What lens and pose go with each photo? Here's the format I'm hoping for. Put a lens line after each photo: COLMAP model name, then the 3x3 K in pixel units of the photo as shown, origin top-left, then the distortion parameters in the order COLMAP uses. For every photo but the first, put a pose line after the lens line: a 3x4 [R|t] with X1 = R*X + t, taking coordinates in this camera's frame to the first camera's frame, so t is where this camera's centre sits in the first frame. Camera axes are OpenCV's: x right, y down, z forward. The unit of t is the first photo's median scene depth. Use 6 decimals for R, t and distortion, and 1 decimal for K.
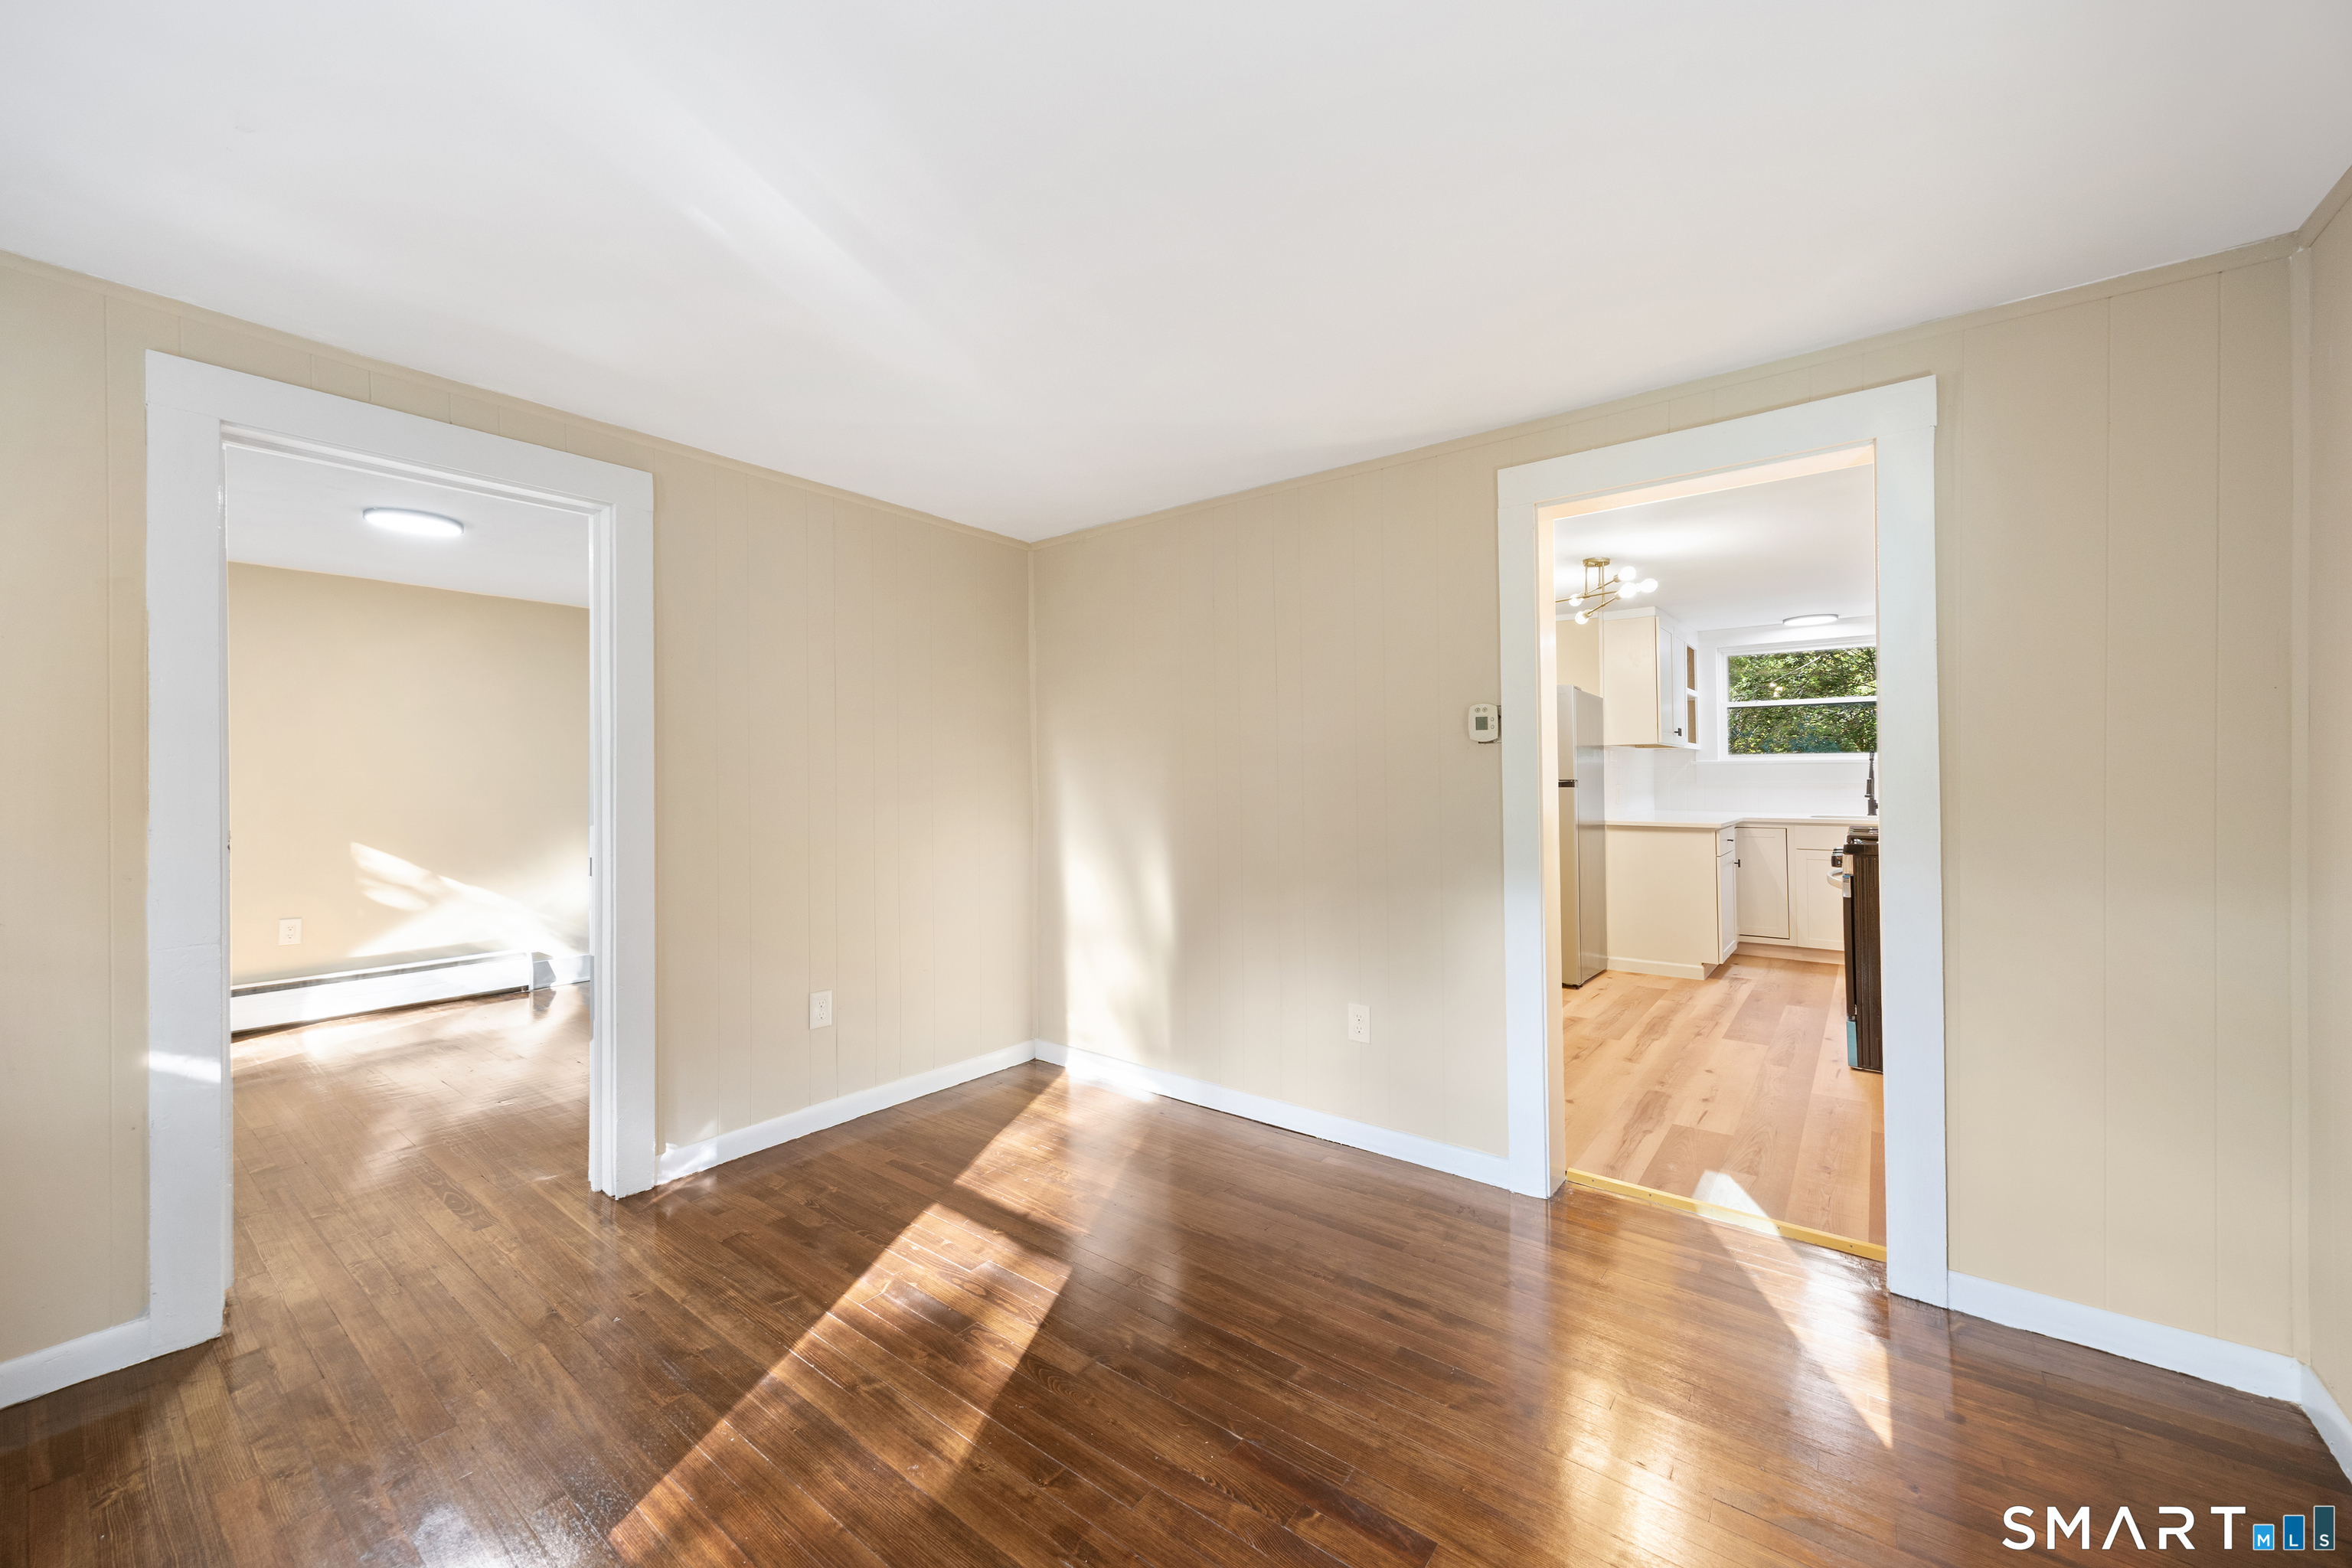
lens RADIAL K [[907.7, 0, 1191.1], [0, 907.7, 767.8], [0, 0, 1]] dist [0.018478, 0.000136]
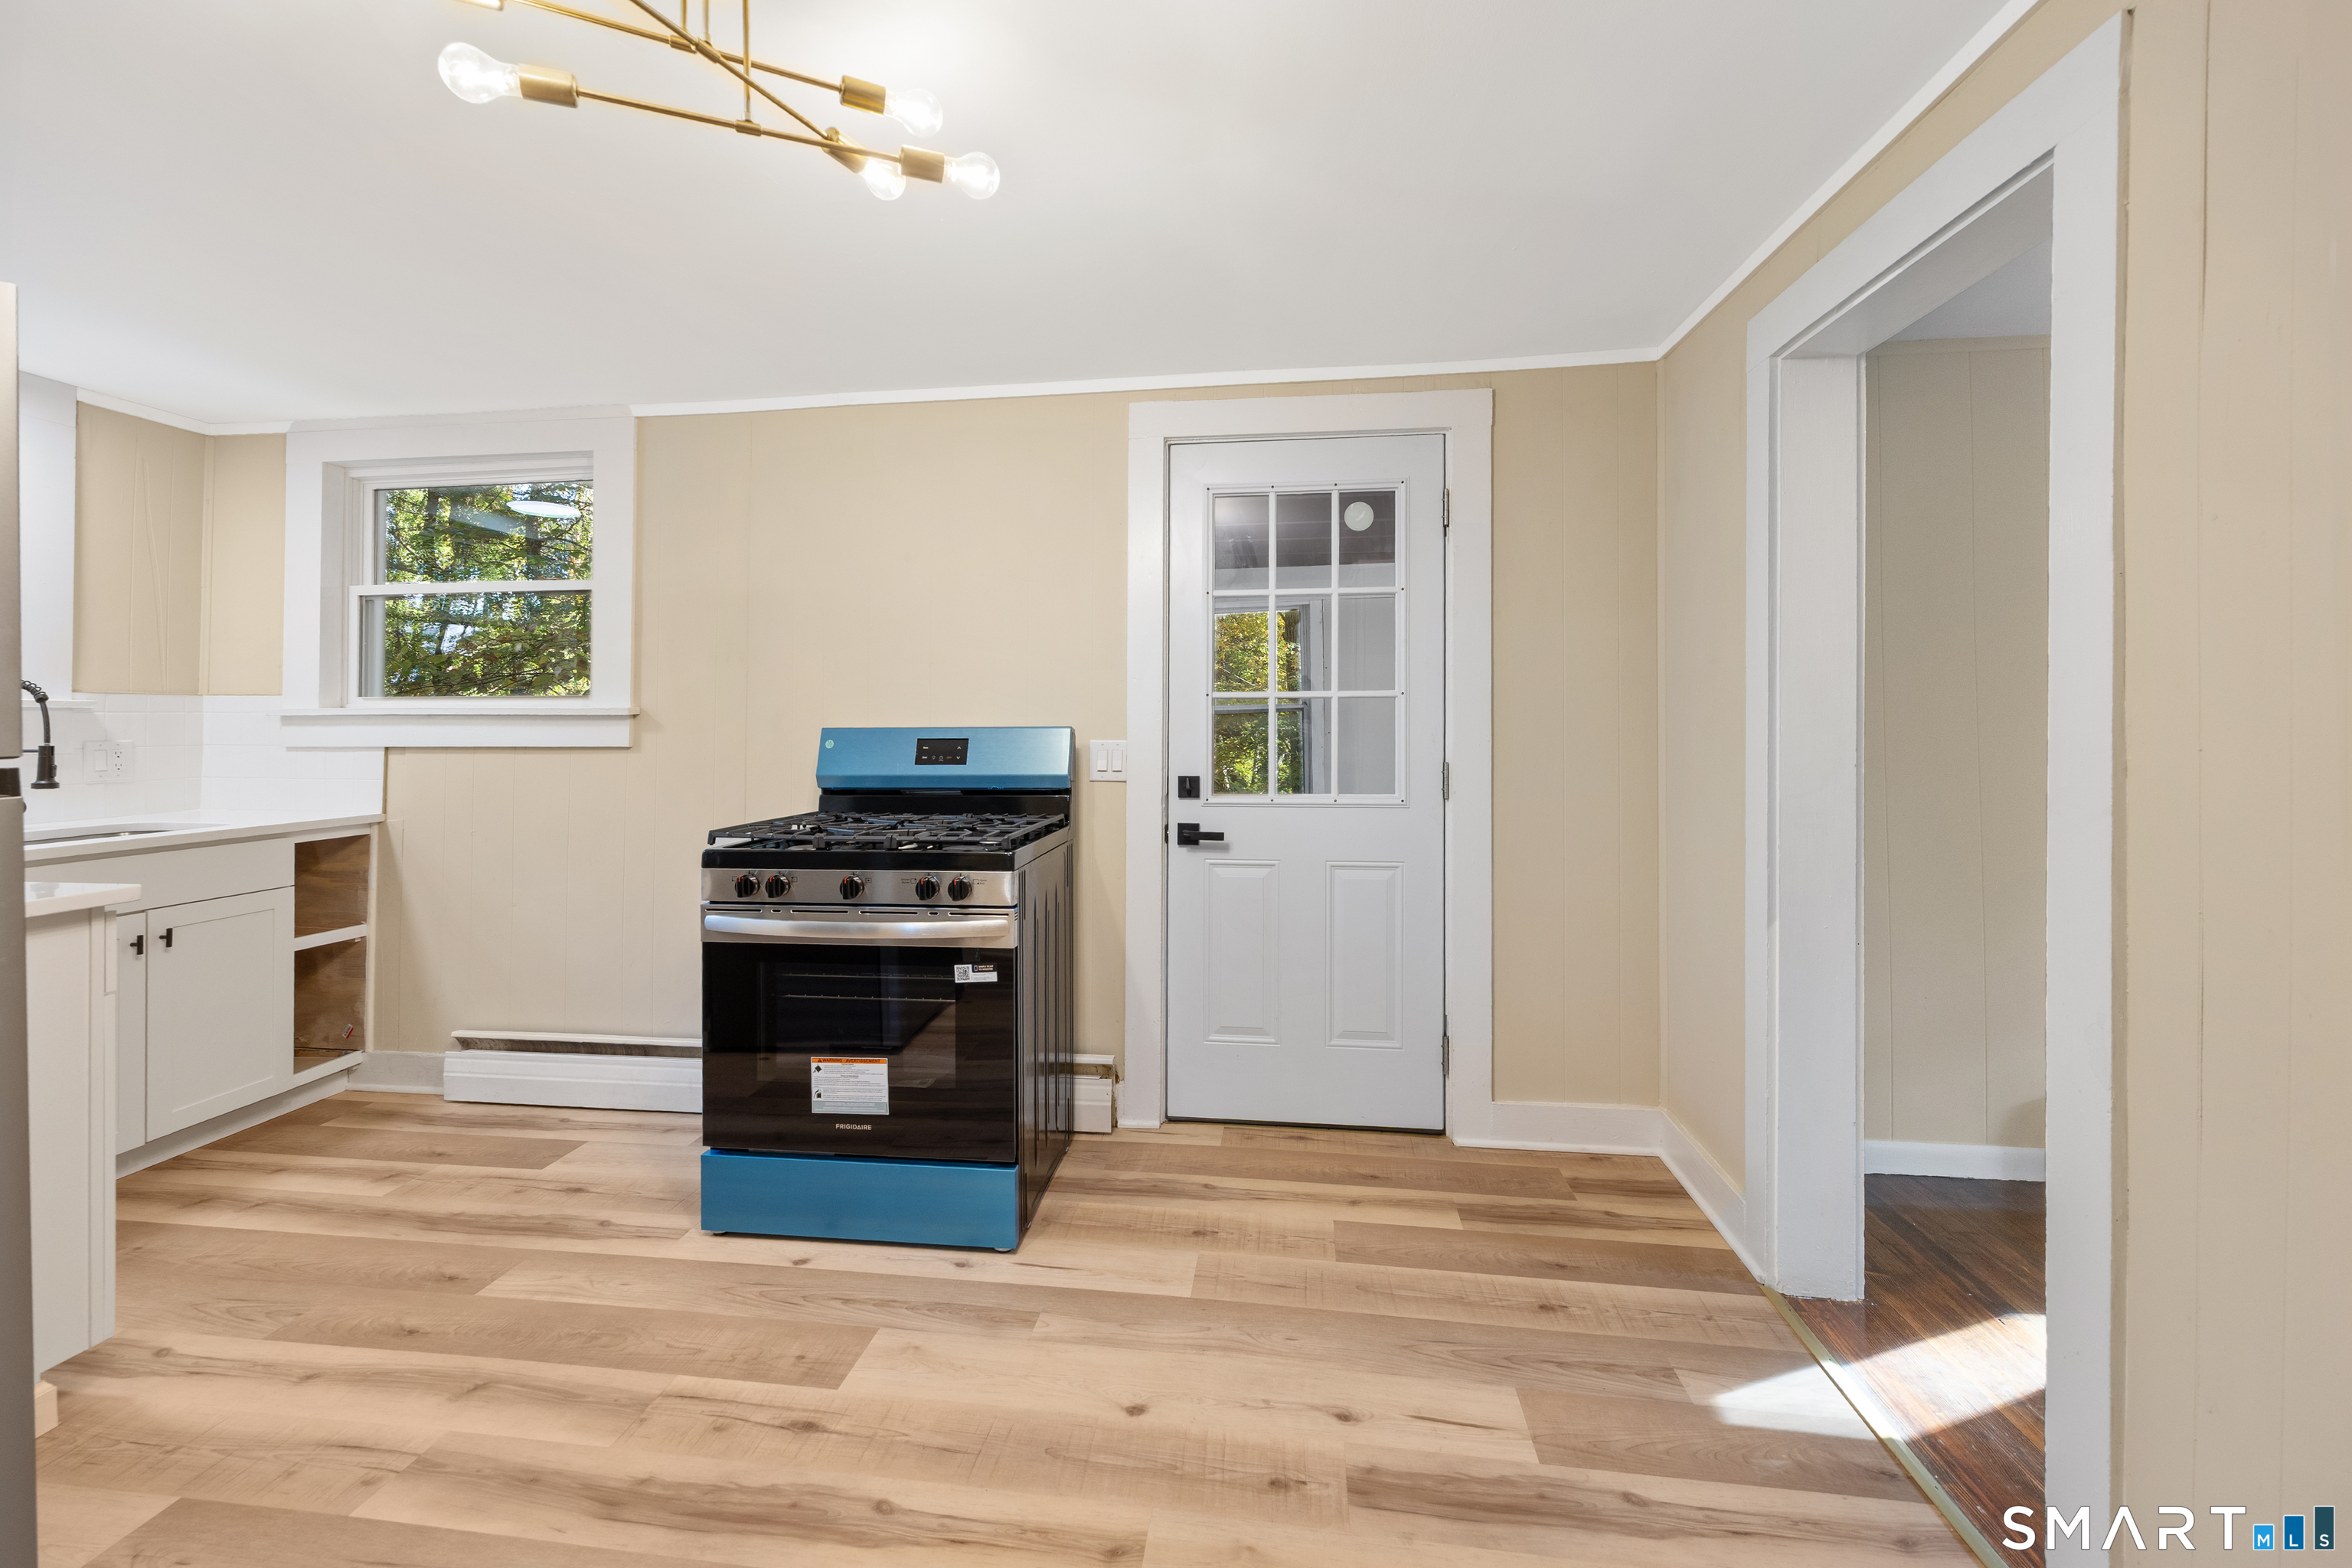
lens RADIAL K [[963.2, 0, 1176.8], [0, 963.2, 720.5], [0, 0, 1]] dist [0.001715, 0.000085]
pose [[-0.491762, 0.010027, 0.870672, 0.186343], [-0.000339, 0.999931, -0.011707, 0.013572], [-0.870729, -0.006052, -0.491725, 1.429843]]
